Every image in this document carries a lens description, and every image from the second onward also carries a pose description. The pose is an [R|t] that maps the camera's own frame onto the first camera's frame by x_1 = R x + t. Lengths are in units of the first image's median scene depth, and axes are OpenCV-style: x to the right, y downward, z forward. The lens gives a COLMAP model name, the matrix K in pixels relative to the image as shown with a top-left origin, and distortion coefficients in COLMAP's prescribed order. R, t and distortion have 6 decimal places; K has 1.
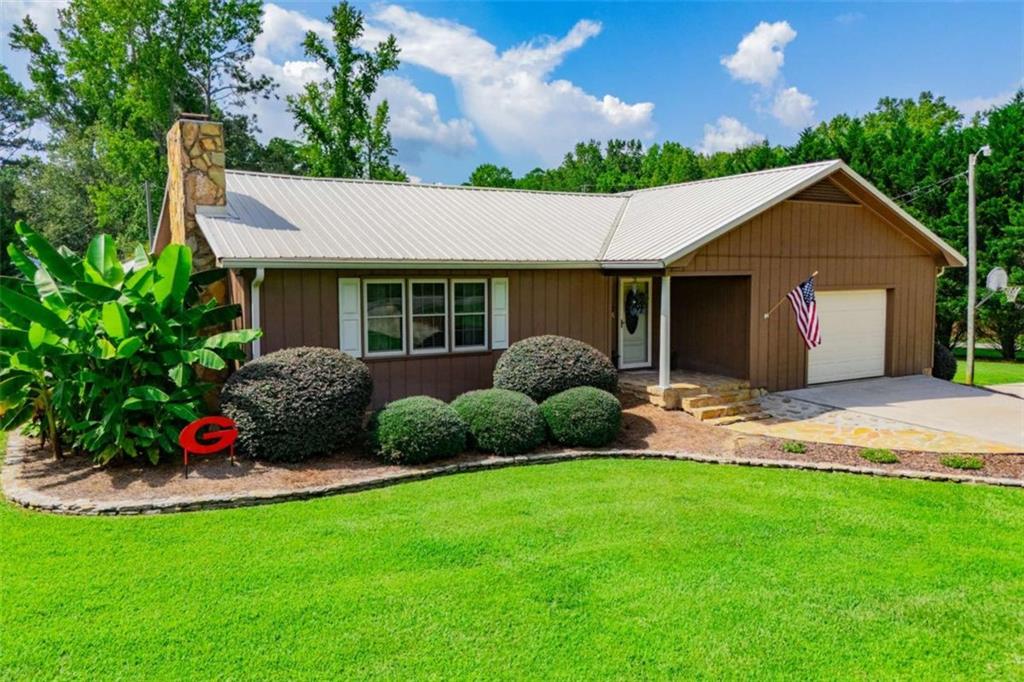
lens RADIAL K [[751.3, 0, 518.3], [0, 751.3, 321.8], [0, 0, 1]] dist [0.084430, -0.010740]
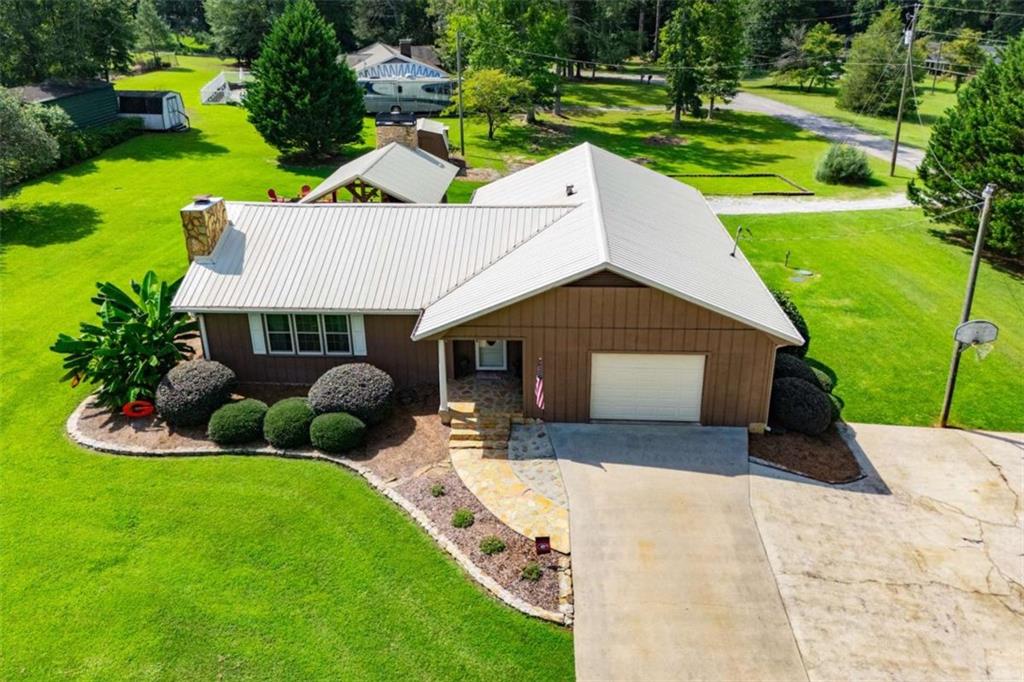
lens RADIAL K [[739.7, 0, 511.7], [0, 739.7, 282.4], [0, 0, 1]] dist [0.078622, -0.001836]
pose [[0.827342, 0.199728, -0.524990, 0.951263], [-0.032205, 0.949976, 0.310658, -0.558367], [0.560775, -0.240113, 0.792387, 0.009372]]
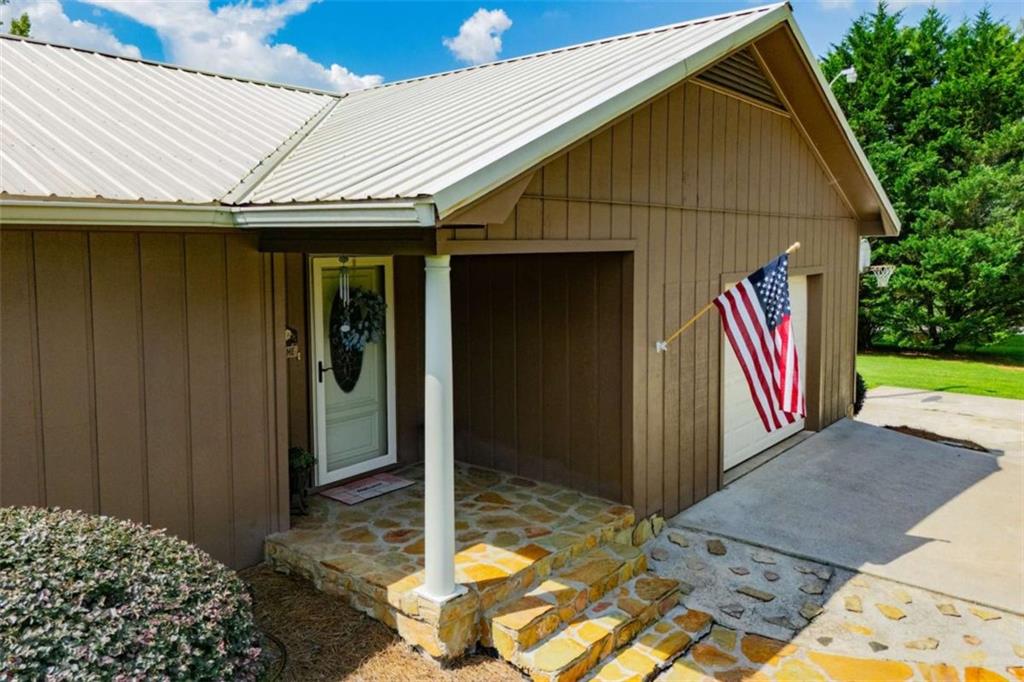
lens RADIAL K [[751.3, 0, 518.3], [0, 751.3, 321.8], [0, 0, 1]] dist [0.084430, -0.010740]
pose [[0.940813, -0.031050, 0.337500, 0.112333], [0.019925, 0.999139, 0.036378, -0.040362], [-0.338339, -0.027500, 0.940622, 0.650909]]
